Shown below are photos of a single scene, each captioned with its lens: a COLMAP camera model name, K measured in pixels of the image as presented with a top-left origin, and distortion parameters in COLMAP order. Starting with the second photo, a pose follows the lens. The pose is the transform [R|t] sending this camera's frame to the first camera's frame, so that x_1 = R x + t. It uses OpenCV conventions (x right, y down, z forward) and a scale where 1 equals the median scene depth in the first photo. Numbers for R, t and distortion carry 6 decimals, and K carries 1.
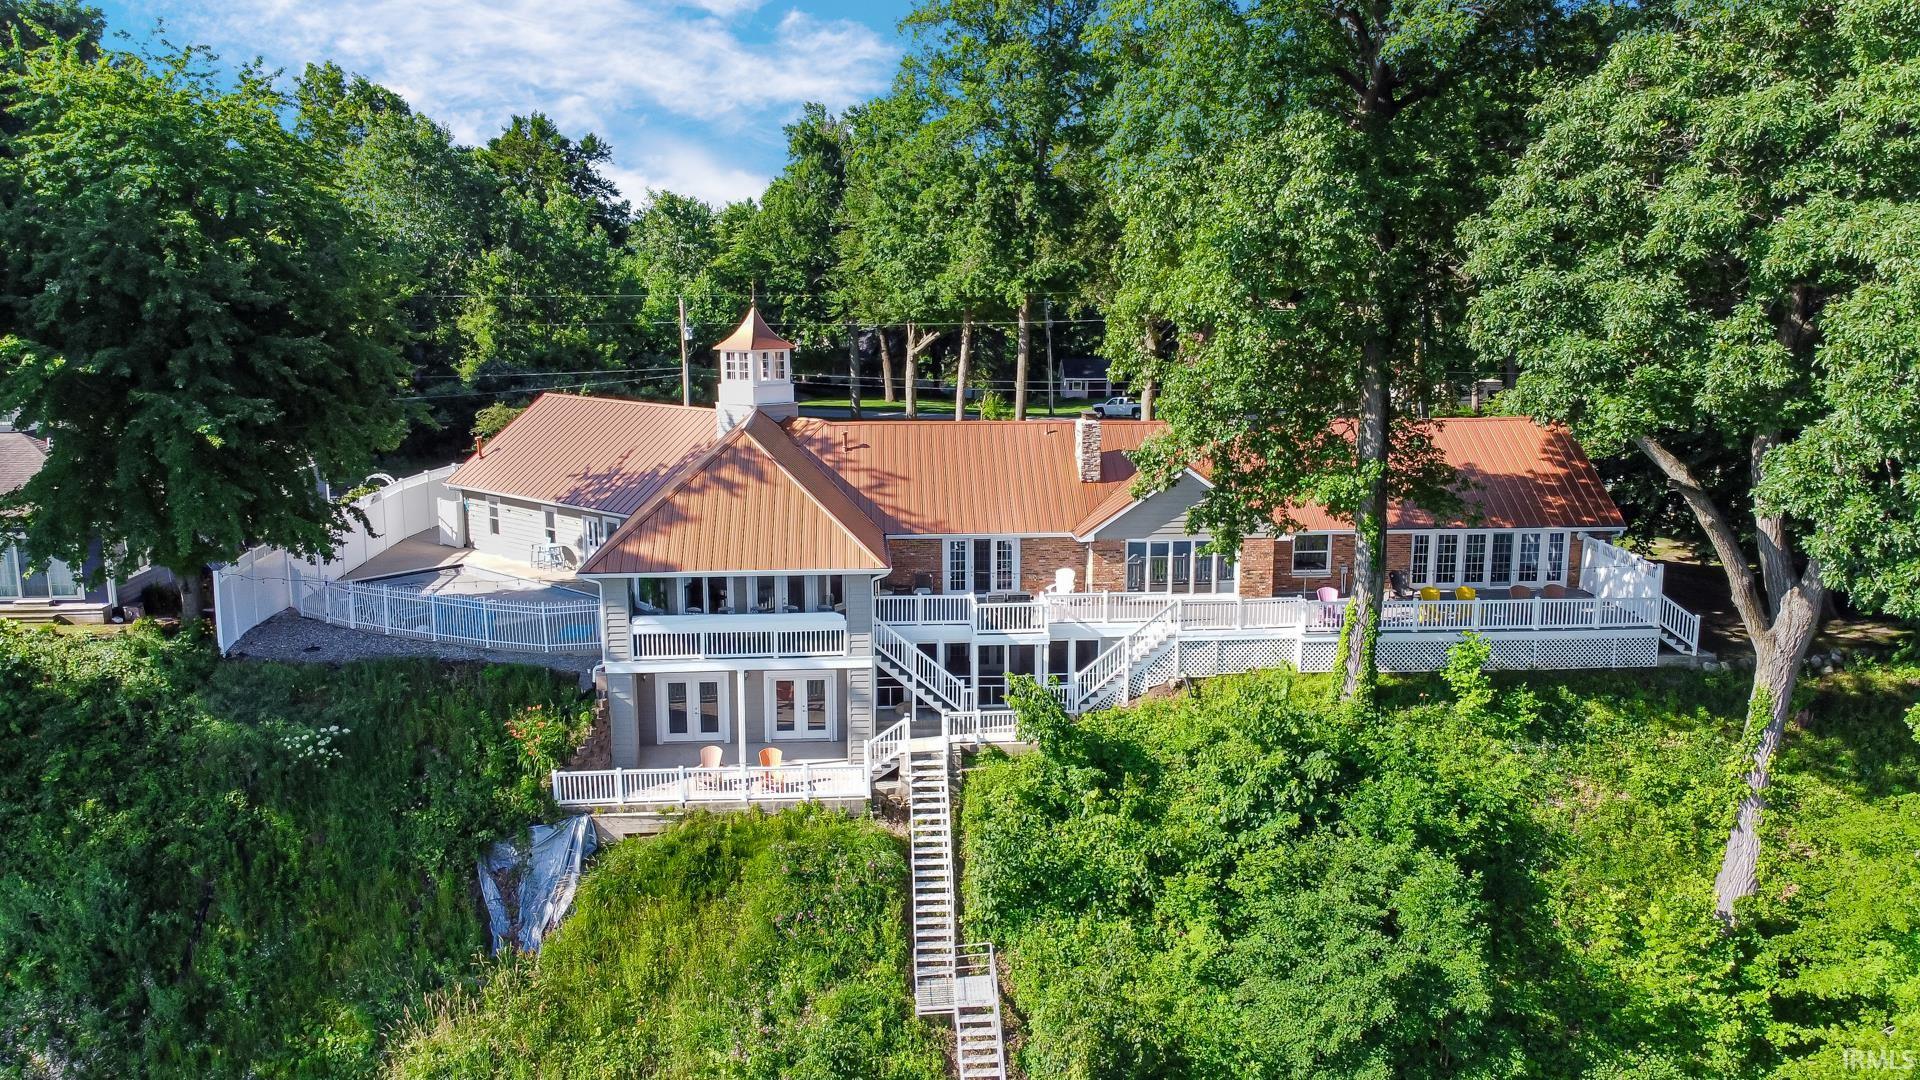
lens RADIAL K [[1468.5, 0, 946.6], [0, 1468.5, 541.2], [0, 0, 1]] dist [-0.000477, 0.006515]
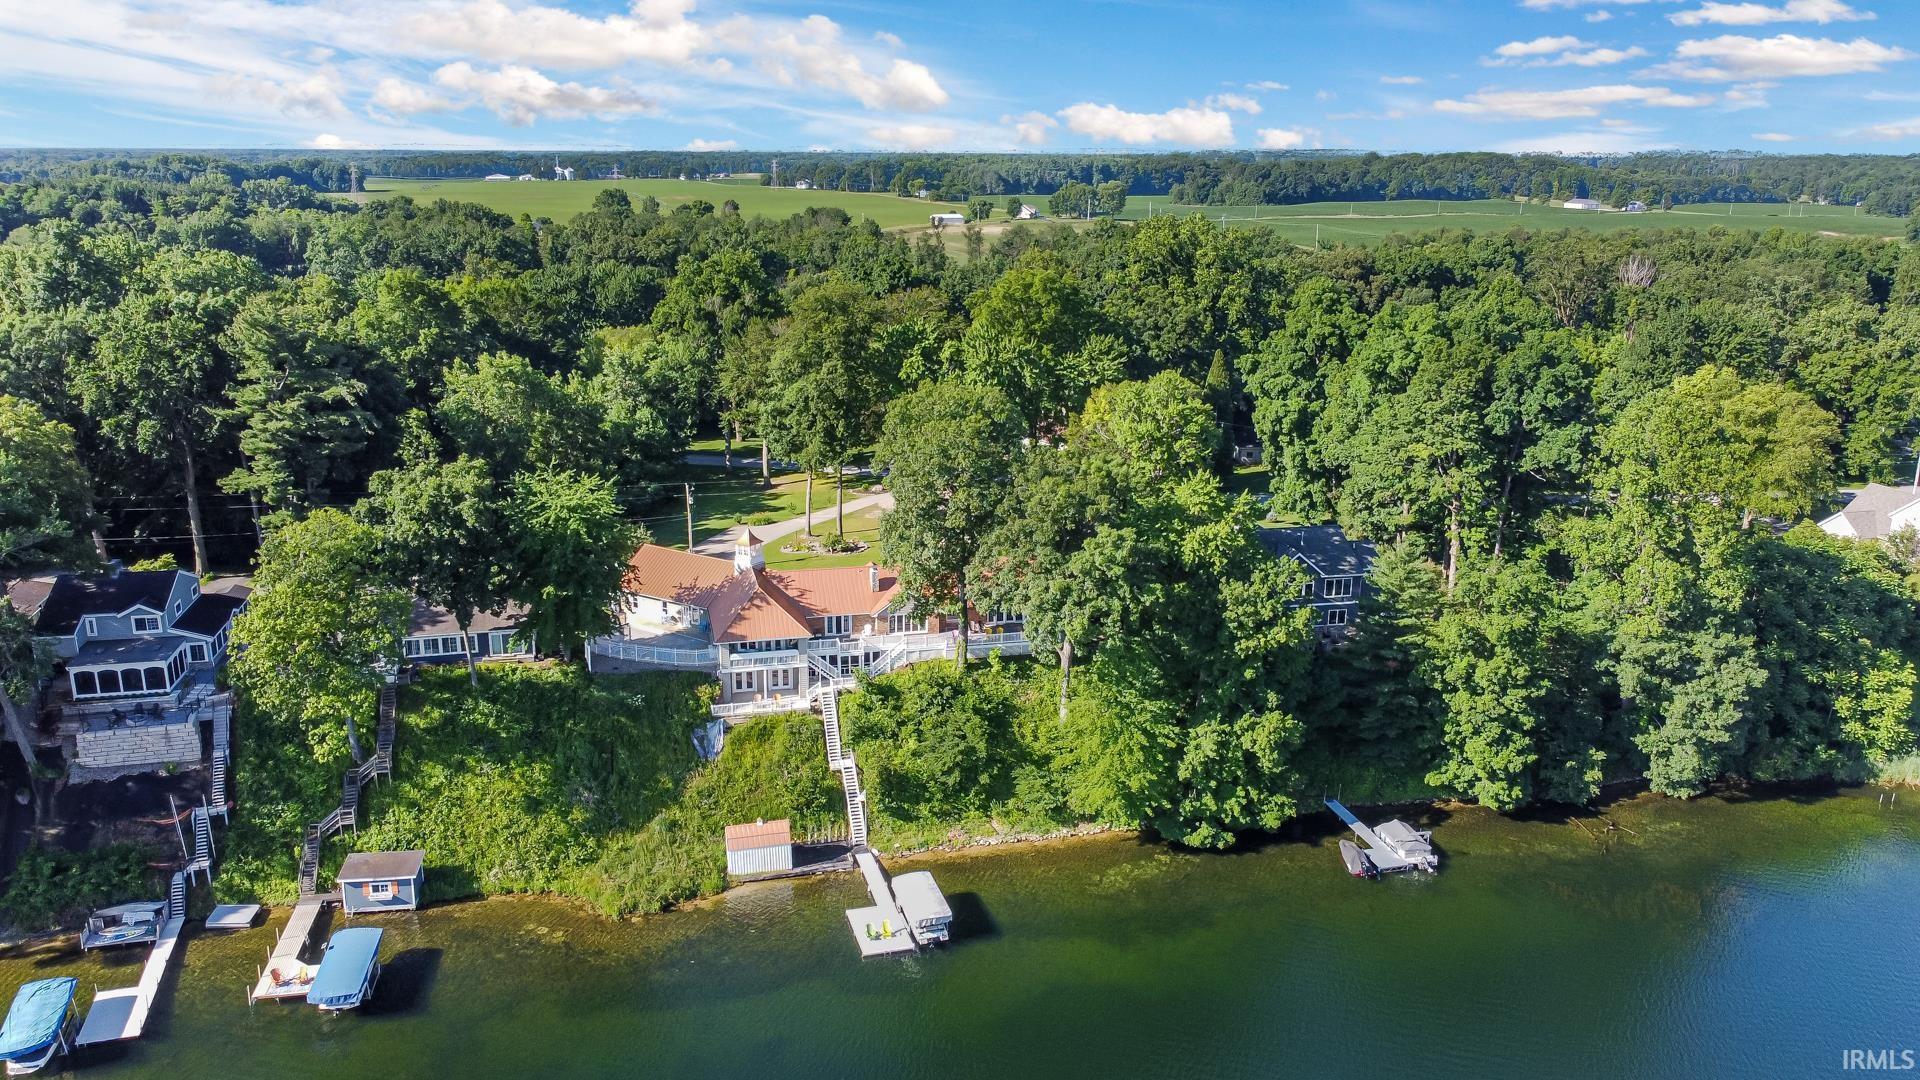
lens RADIAL K [[1468.5, 0, 963.3], [0, 1468.5, 532.7], [0, 0, 1]] dist [-0.000477, 0.006515]
pose [[0.985943, -0.035338, 0.163303, -0.231085], [0.022169, 0.996405, 0.081769, -0.457003], [-0.165606, -0.076999, 0.983182, -2.156722]]
